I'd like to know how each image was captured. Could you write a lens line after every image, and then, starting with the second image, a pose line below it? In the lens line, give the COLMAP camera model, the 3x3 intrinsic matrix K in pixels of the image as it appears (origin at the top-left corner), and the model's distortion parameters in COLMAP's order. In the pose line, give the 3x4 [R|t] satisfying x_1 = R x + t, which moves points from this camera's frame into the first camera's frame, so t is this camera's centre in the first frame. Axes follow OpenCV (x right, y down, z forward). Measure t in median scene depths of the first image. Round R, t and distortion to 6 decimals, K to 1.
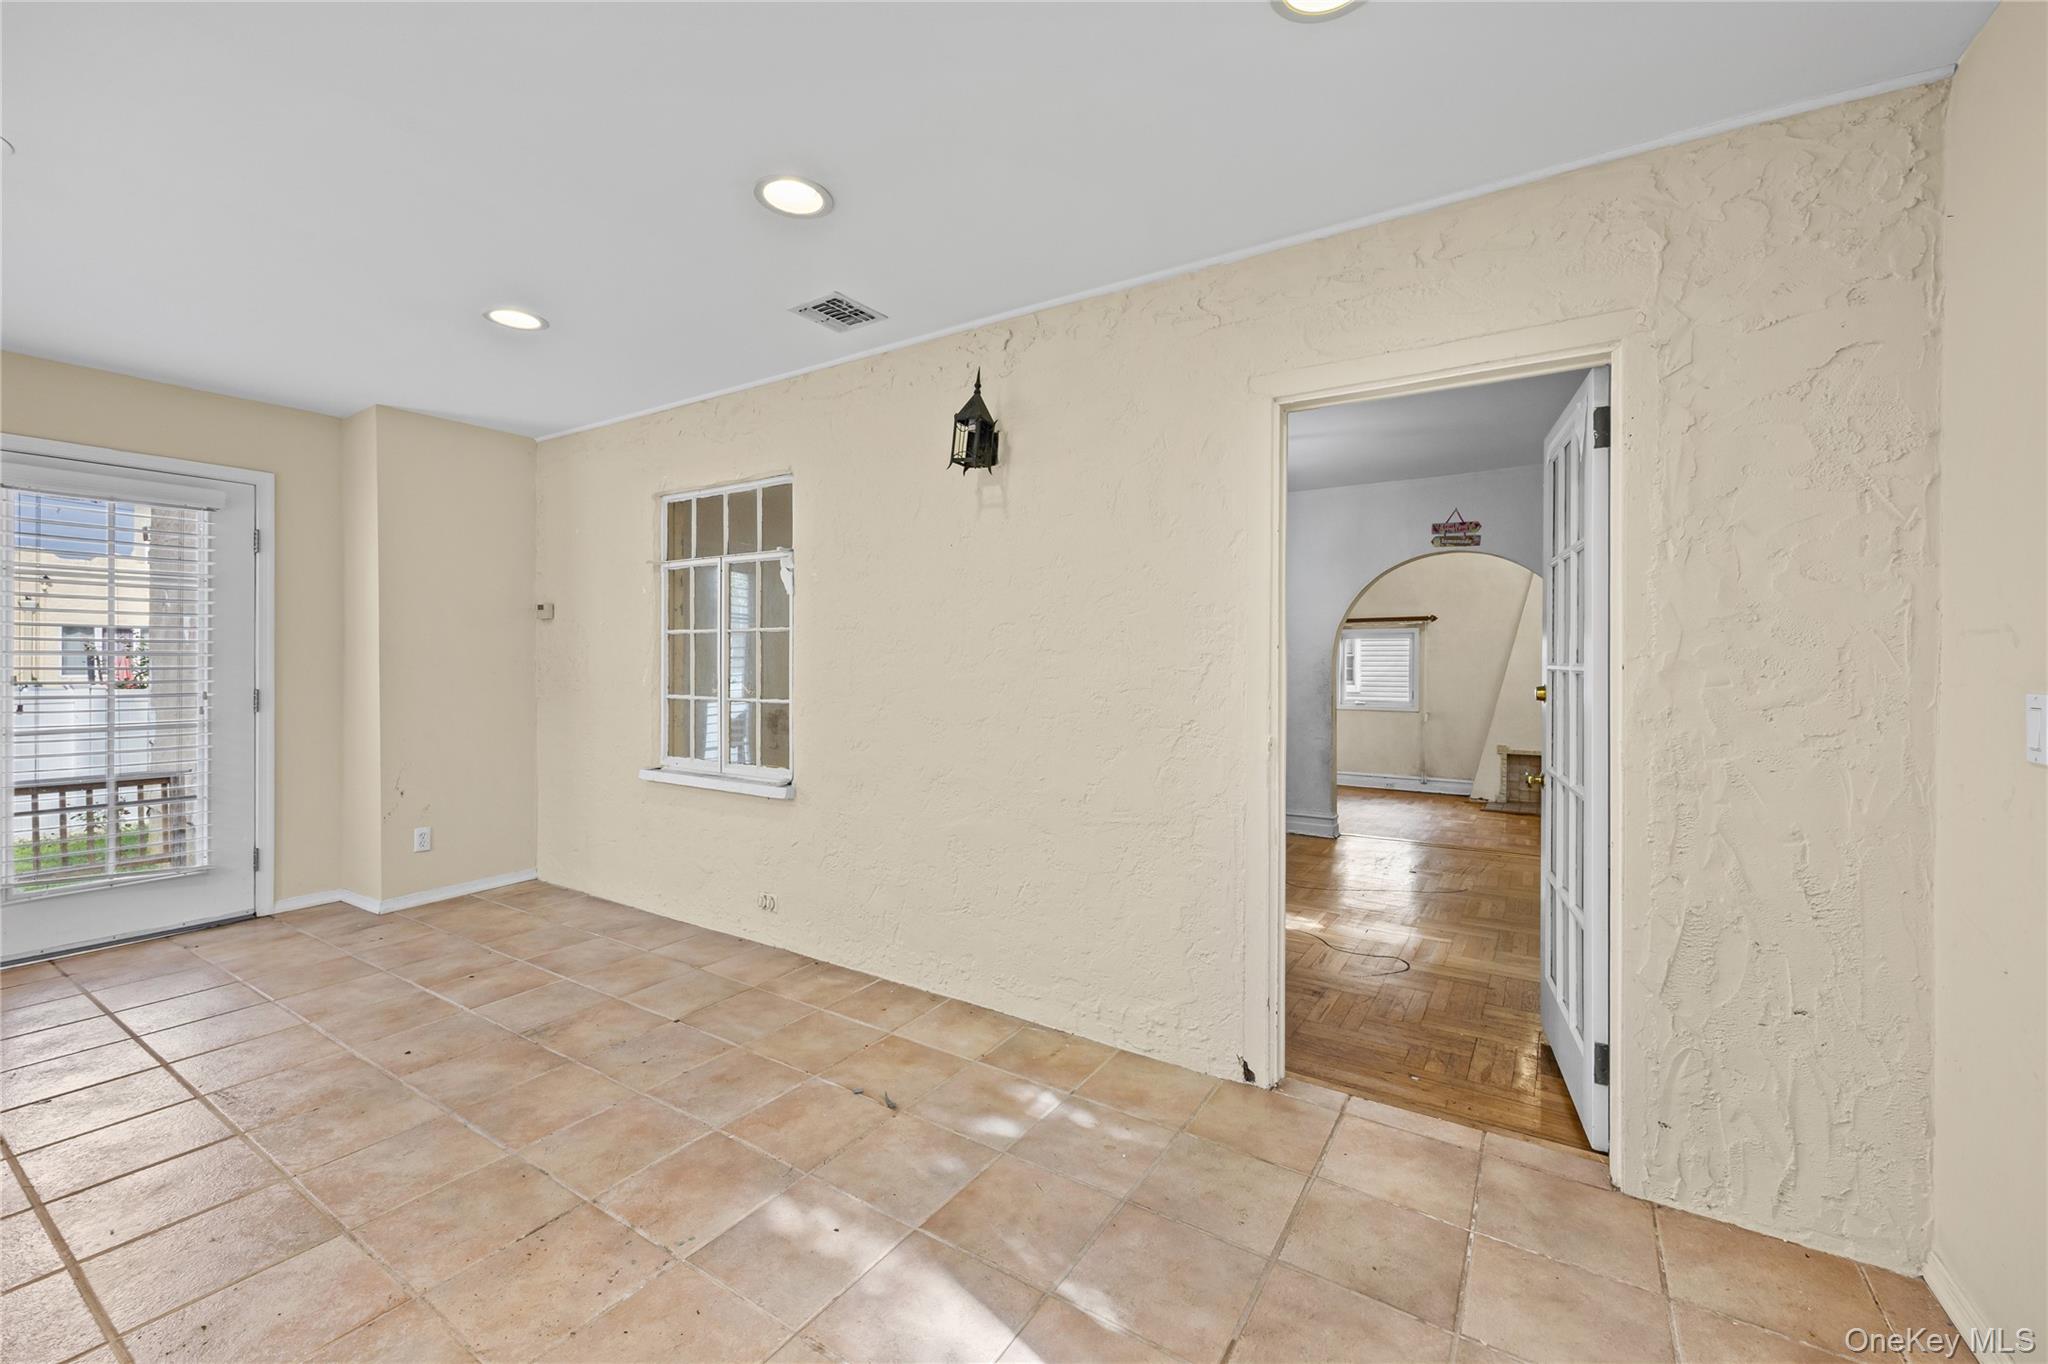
lens RADIAL K [[820.0, 0, 1028.9], [0, 820.0, 677.9], [0, 0, 1]] dist [0.013451, -0.001156]
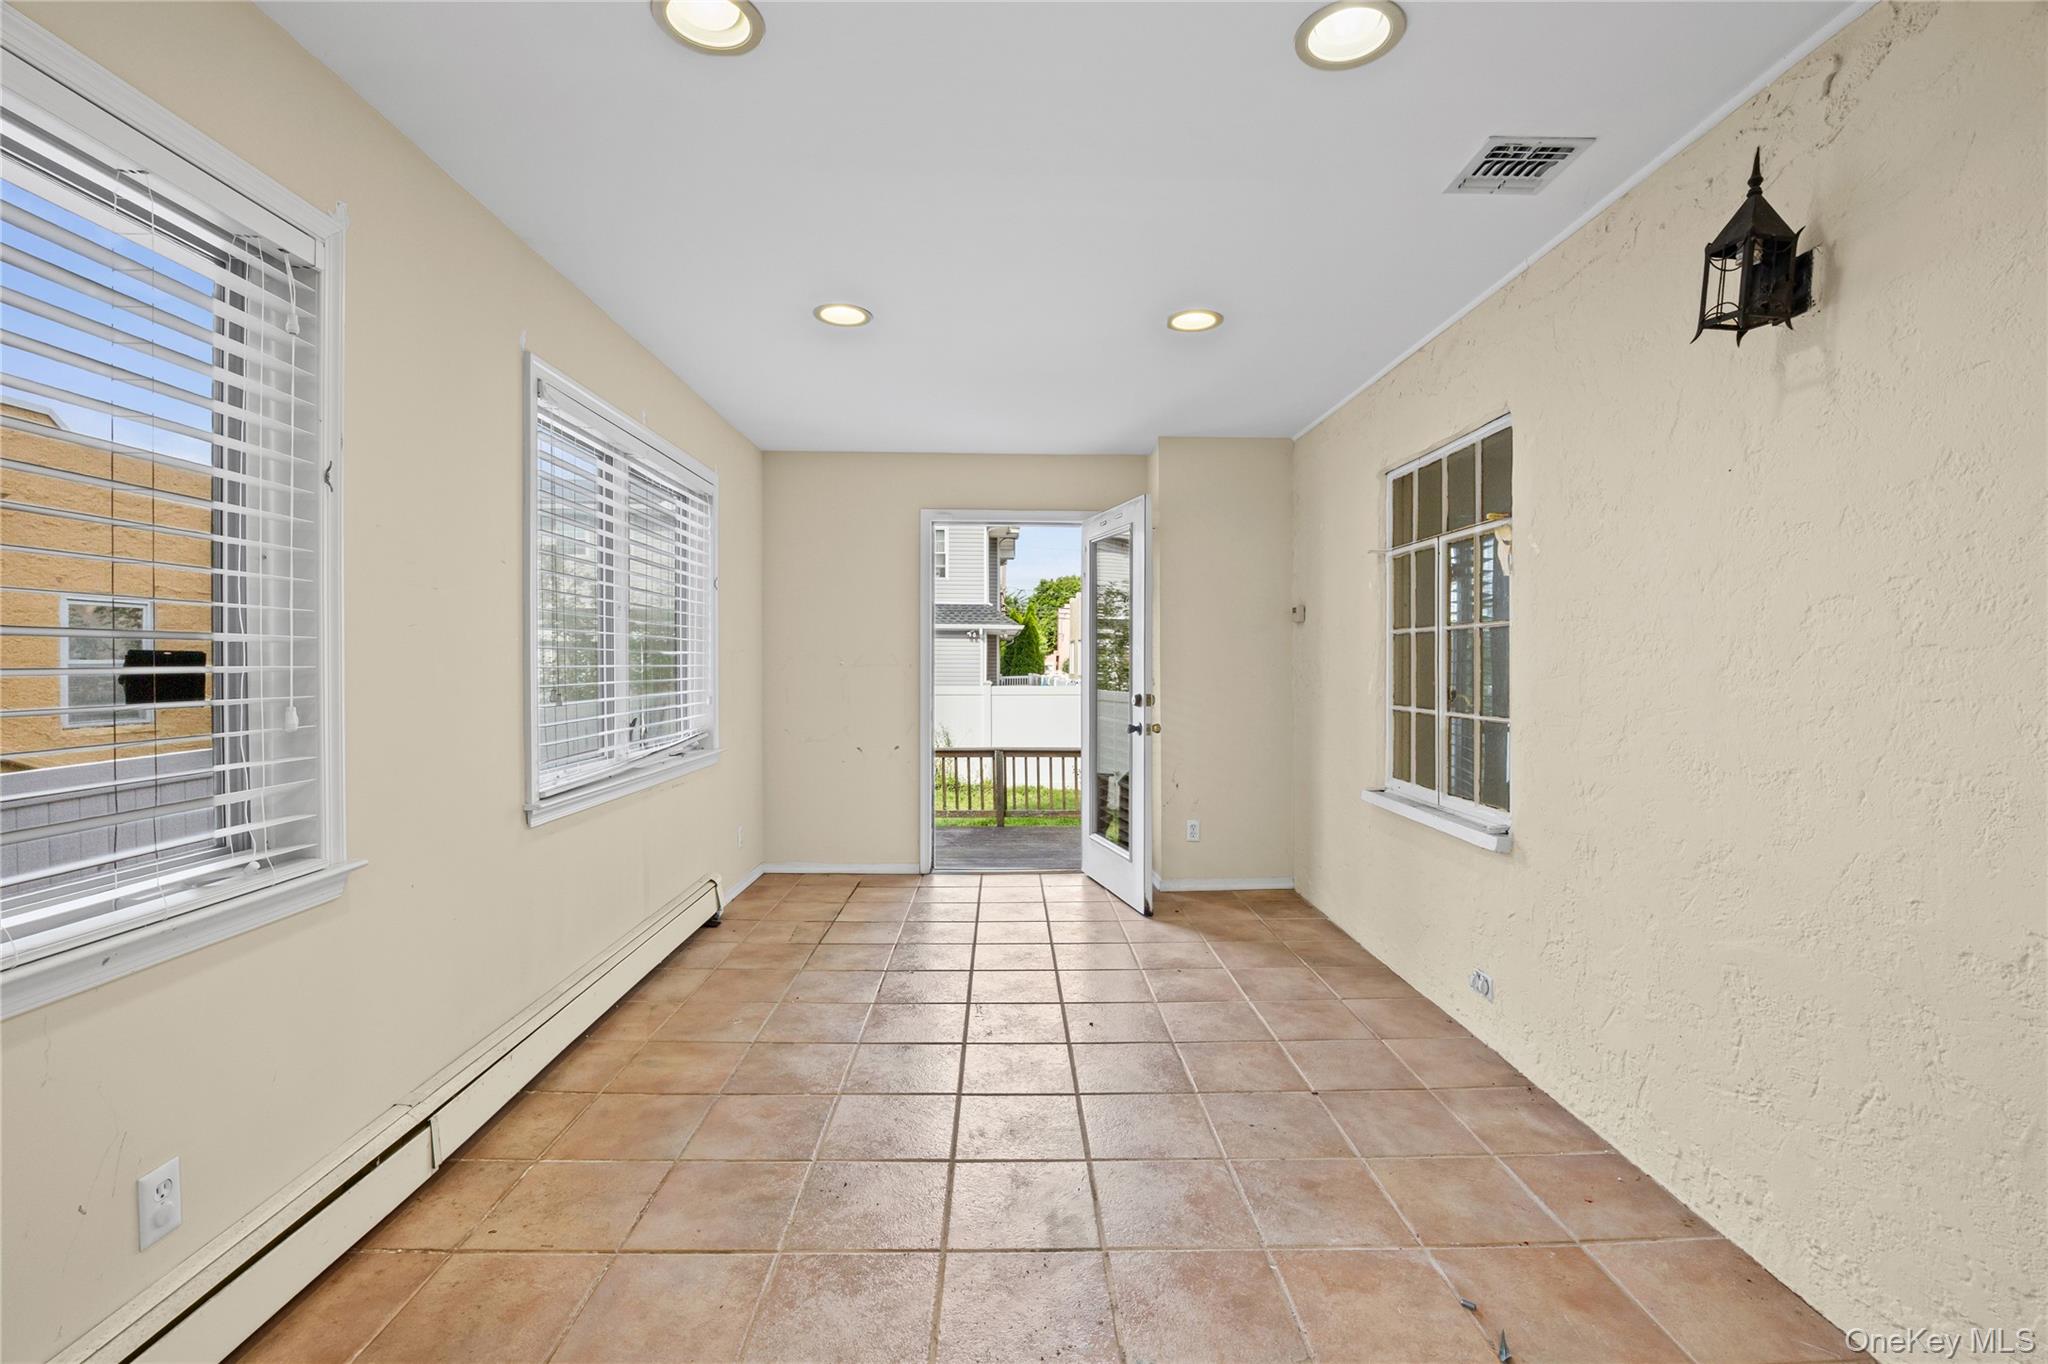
lens RADIAL K [[889.4, 0, 1025.5], [0, 889.4, 671.5], [0, 0, 1]] dist [-0.016106, 0.000228]
pose [[0.565385, 0.008546, -0.824783, 0.140570], [-0.021303, 0.999764, -0.004245, -0.003425], [0.824552, 0.019971, 0.565434, 0.227384]]
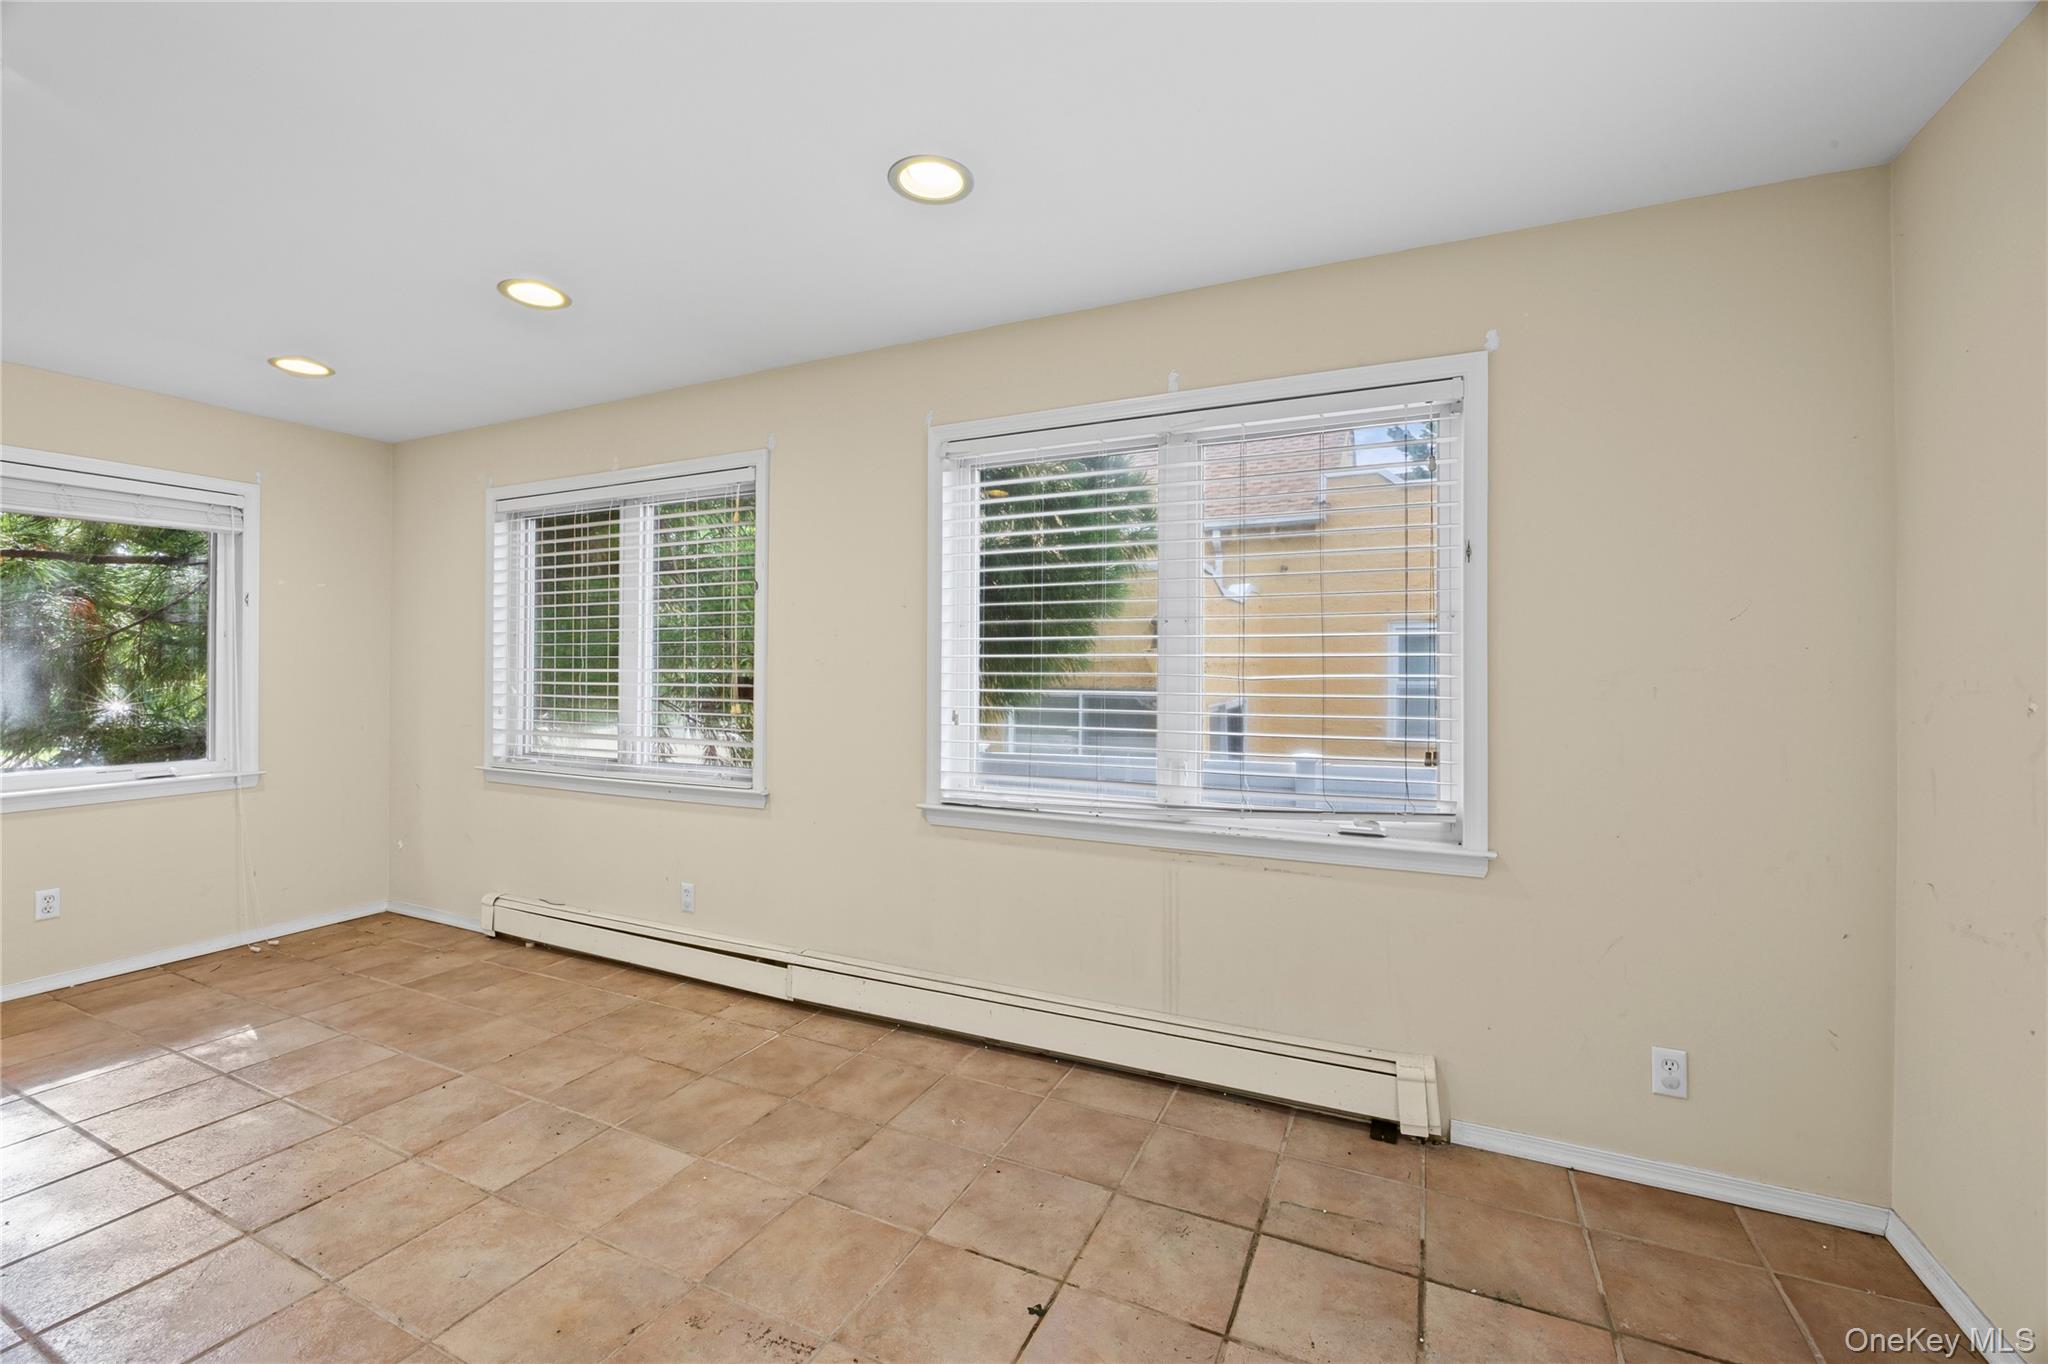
lens RADIAL K [[868.4, 0, 1028.5], [0, 868.4, 659.3], [0, 0, 1]] dist [-0.008890, 0.000490]
pose [[-0.994006, -0.004482, -0.109238, -0.839733], [-0.005061, 0.999975, 0.005024, -0.037202], [0.109212, 0.005547, -0.994003, 1.328501]]
